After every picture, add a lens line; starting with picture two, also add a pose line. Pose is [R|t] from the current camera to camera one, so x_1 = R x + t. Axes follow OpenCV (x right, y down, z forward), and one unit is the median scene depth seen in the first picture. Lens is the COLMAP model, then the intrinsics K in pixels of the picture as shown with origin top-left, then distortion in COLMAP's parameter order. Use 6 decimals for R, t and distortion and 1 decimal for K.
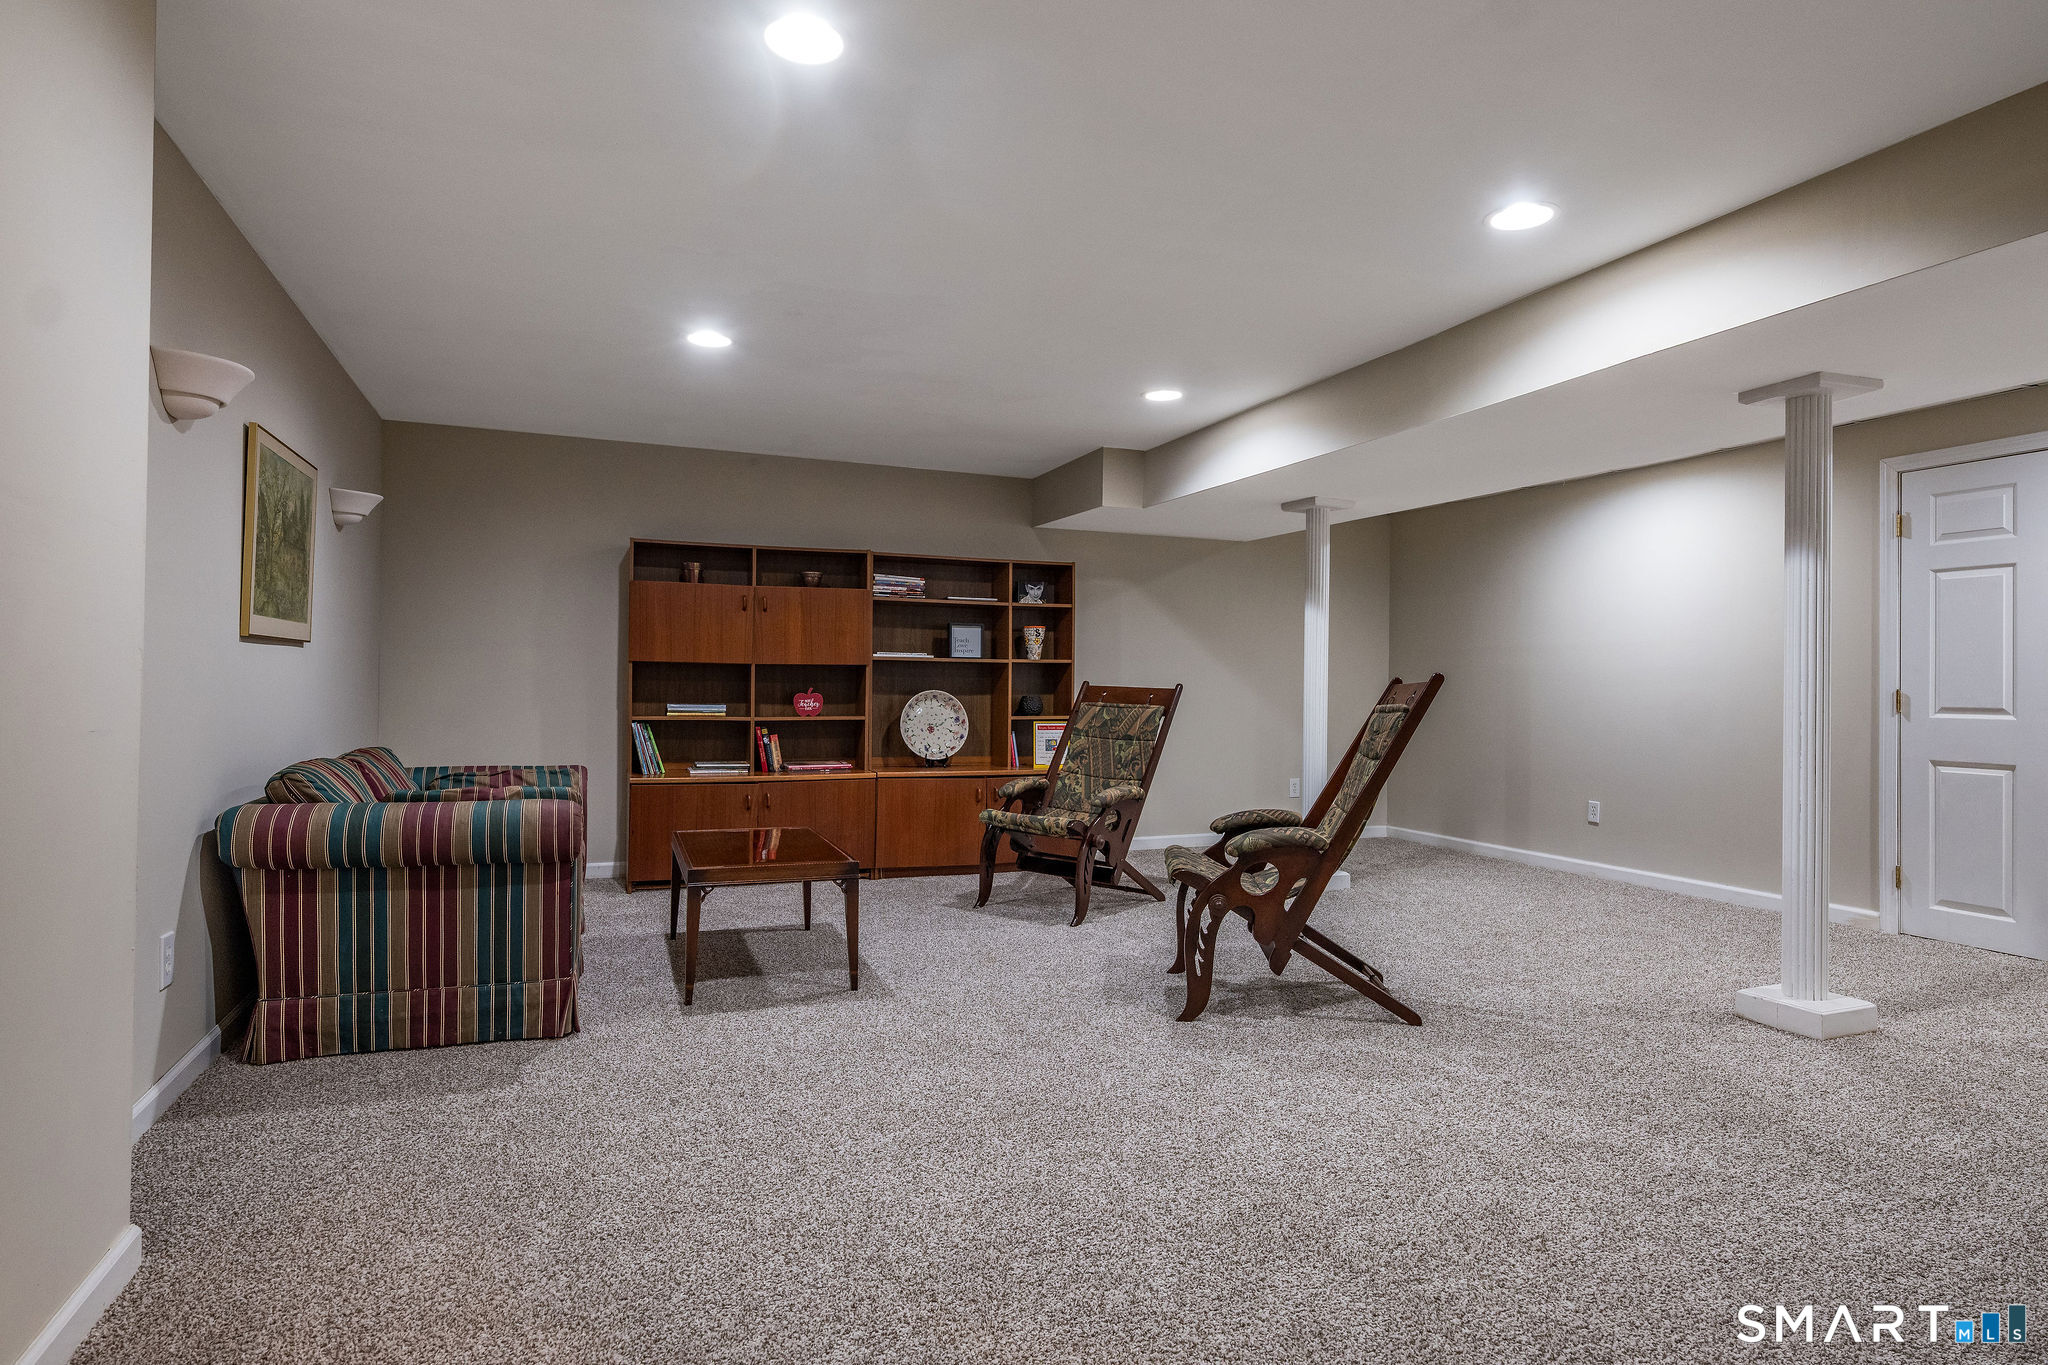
lens RADIAL K [[1107.7, 0, 1024.0], [0, 1107.7, 682.5], [0, 0, 1]] dist [-0.051871, 0.000141]
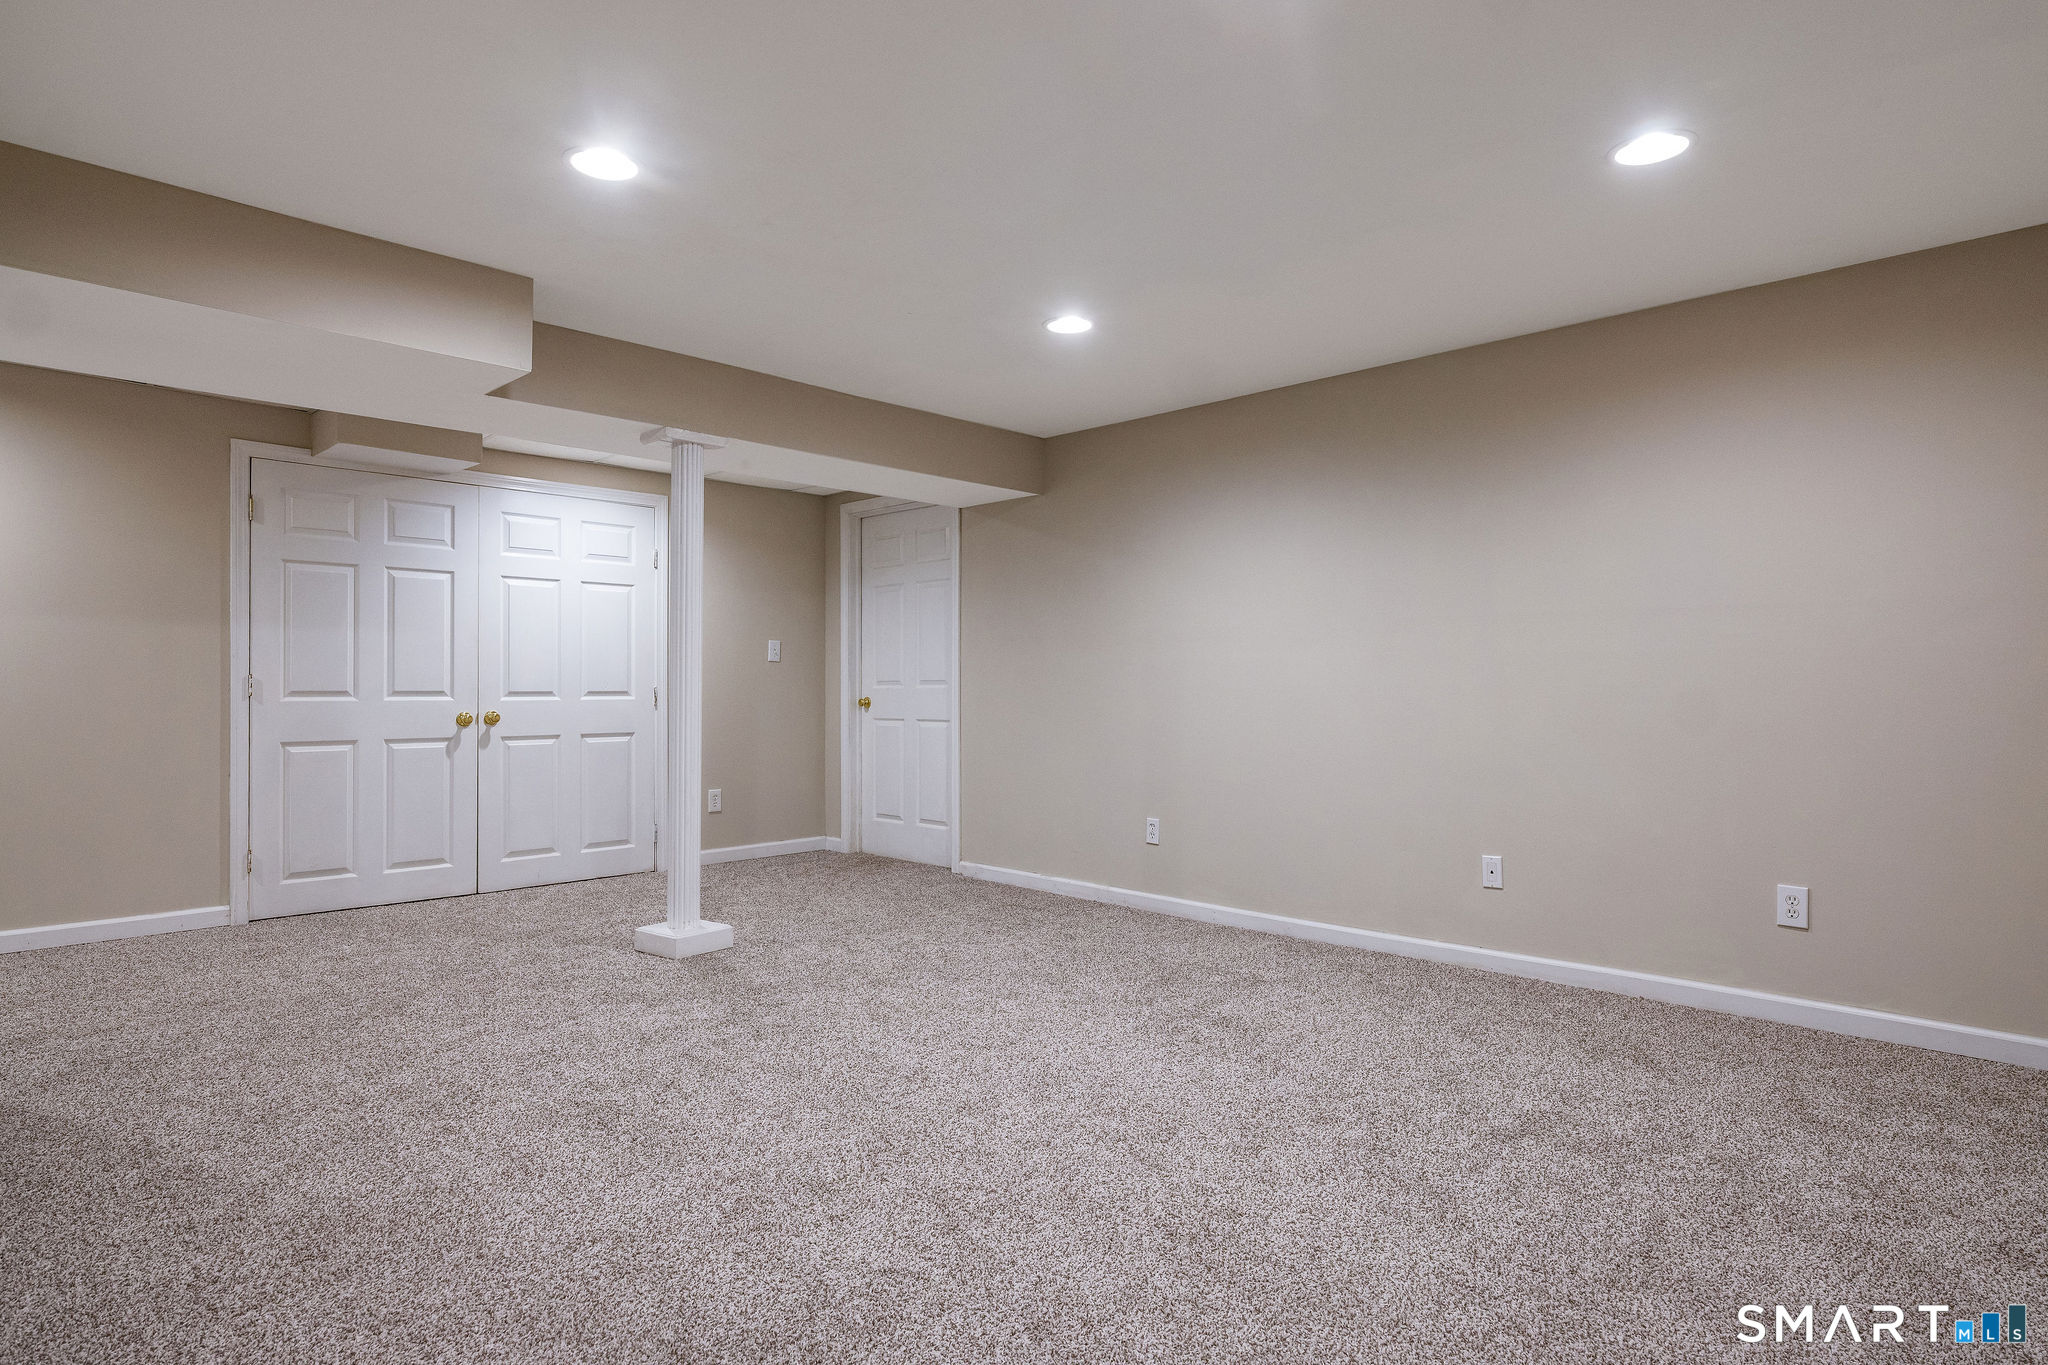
lens RADIAL K [[1107.7, 0, 1024.0], [0, 1107.7, 682.5], [0, 0, 1]] dist [-0.051871, 0.000141]
pose [[-0.397942, -0.018464, 0.917225, -0.433680], [-0.013011, 0.999810, 0.014482, -0.010569], [-0.917318, -0.006171, -0.398107, 0.808579]]
